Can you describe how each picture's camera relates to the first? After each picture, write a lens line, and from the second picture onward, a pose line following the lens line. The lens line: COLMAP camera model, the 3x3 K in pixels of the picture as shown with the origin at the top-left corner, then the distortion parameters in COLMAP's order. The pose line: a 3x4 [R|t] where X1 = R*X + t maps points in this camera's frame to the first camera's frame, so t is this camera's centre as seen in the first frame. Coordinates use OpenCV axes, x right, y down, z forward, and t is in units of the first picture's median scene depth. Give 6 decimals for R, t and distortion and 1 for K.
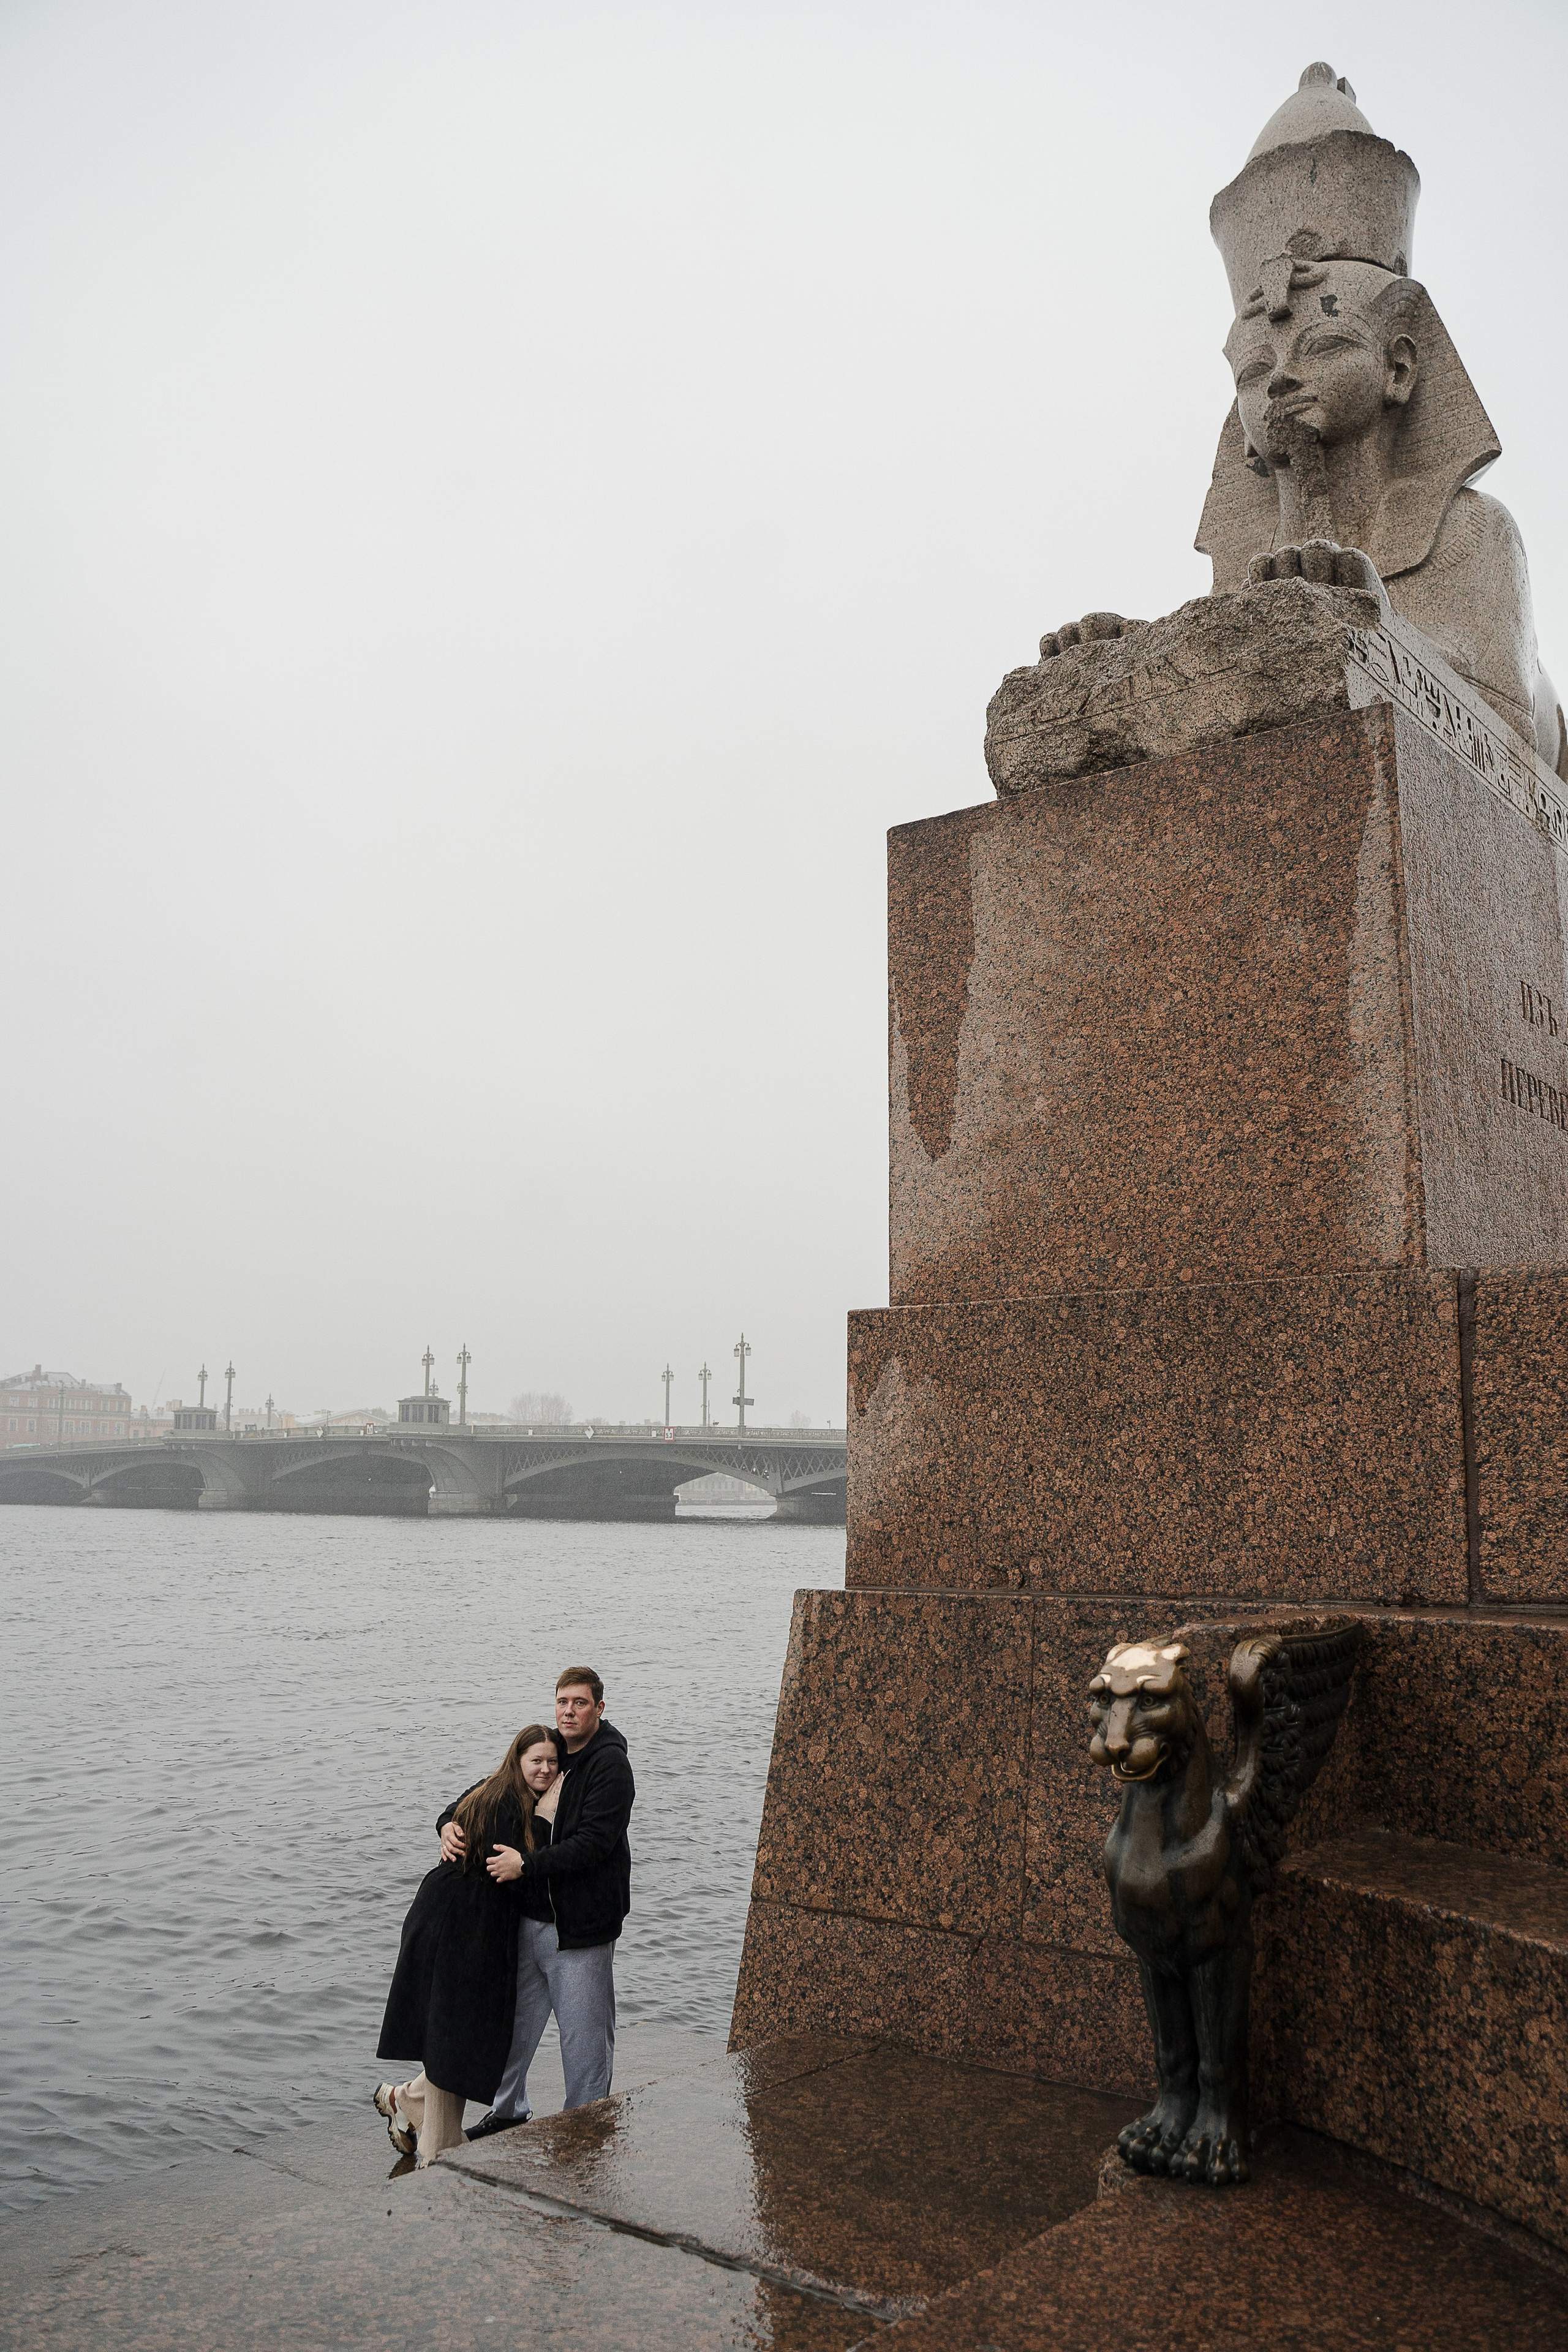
lens RADIAL K [[1929.5, 0, 794.8], [0, 1929.5, 1177.4], [0, 0, 1]] dist [-0.111440, 0.085531]
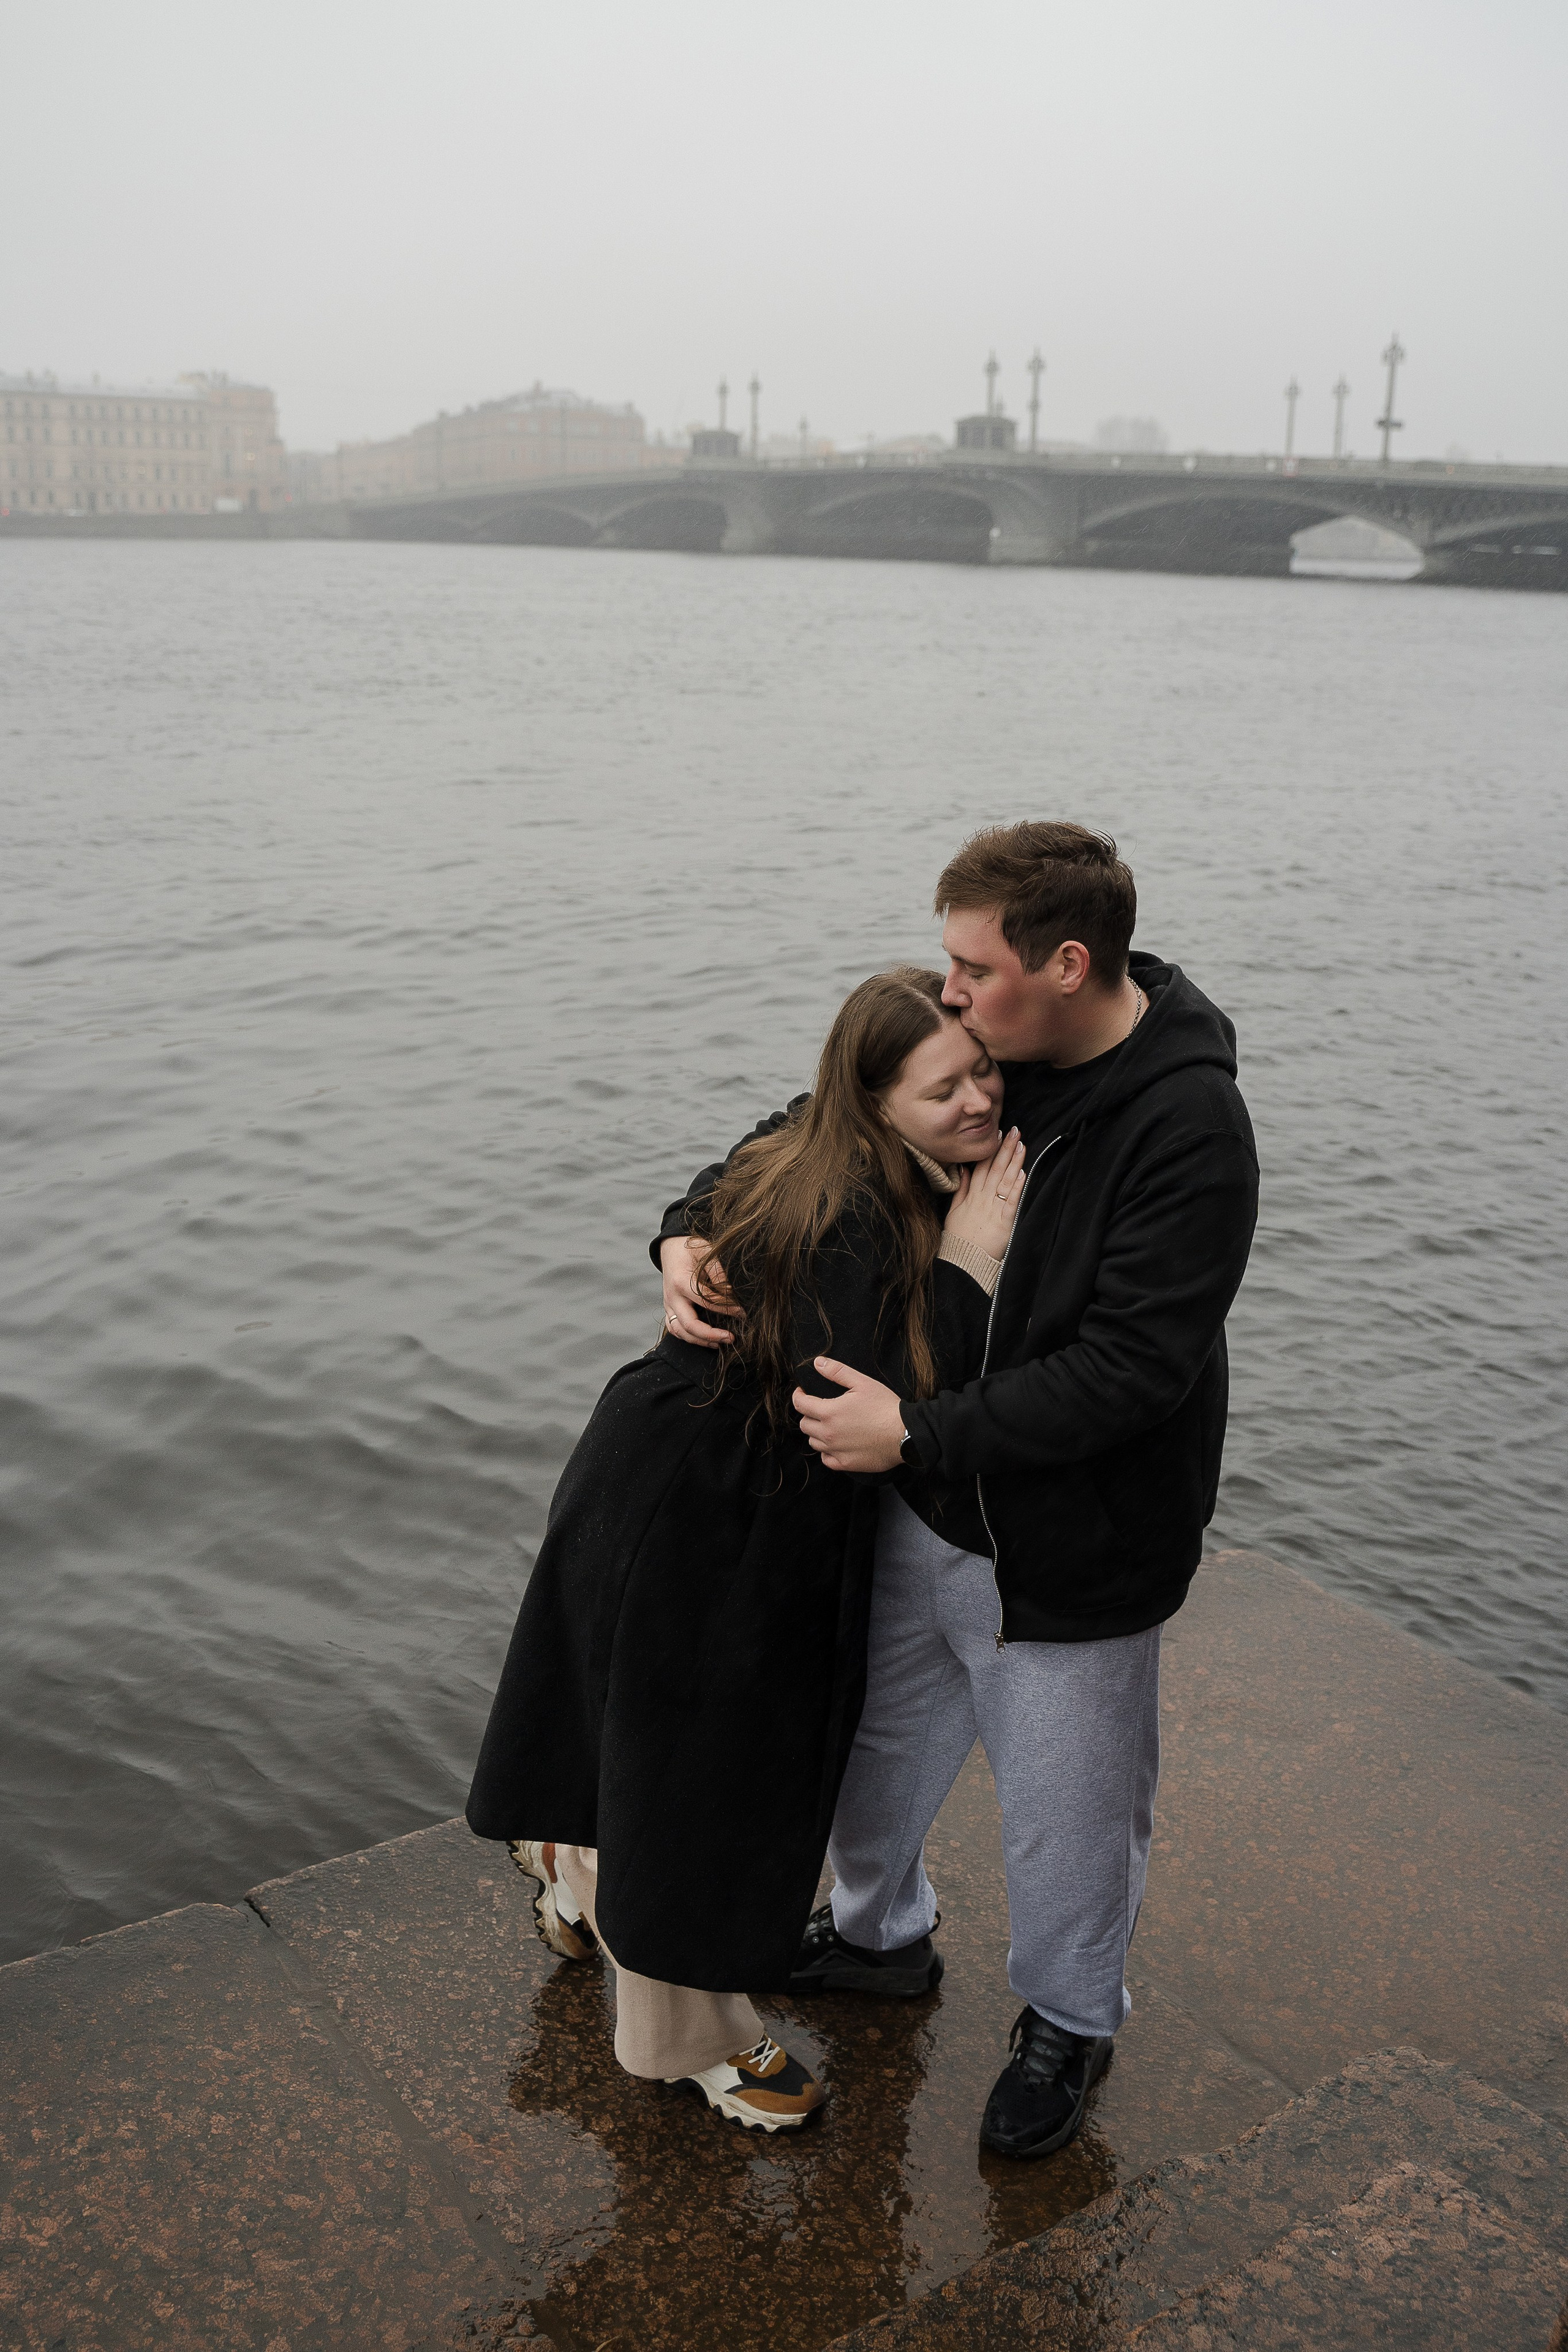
lens RADIAL K [[2197.8, 0, 750.2], [0, 2197.8, 1224.7], [0, 0, 1]] dist [-0.051900, 0.000000]
pose [[0.957145, 0.102188, -0.270982, -0.068770], [0.030308, 0.895199, 0.444635, 0.158334], [0.288019, -0.433793, 0.853738, 0.694303]]
